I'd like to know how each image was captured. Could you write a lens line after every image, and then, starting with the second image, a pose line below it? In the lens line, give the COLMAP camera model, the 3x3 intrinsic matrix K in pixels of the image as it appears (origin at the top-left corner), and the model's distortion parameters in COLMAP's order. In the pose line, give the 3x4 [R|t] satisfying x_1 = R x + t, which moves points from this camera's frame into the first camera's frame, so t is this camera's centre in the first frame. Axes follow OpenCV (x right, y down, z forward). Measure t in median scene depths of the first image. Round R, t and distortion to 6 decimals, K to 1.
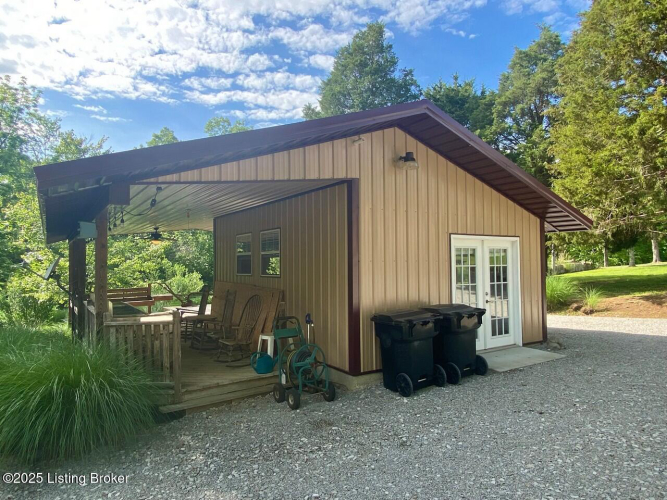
lens RADIAL K [[411.5, 0, 333.0], [0, 411.5, 248.4], [0, 0, 1]] dist [0.007489, -0.000932]
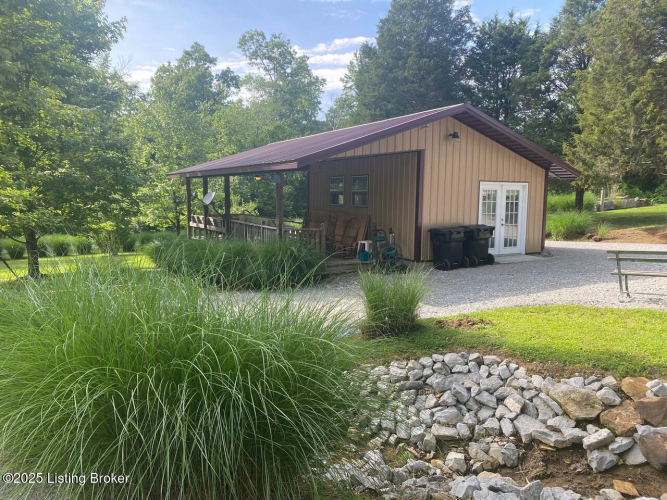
lens RADIAL K [[495.6, 0, 330.9], [0, 495.6, 252.2], [0, 0, 1]] dist [0.004789, -0.014255]
pose [[0.997566, 0.024646, -0.065227, -0.144510], [-0.014255, 0.987776, 0.155225, -0.049471], [0.068256, -0.153917, 0.985723, -0.899236]]
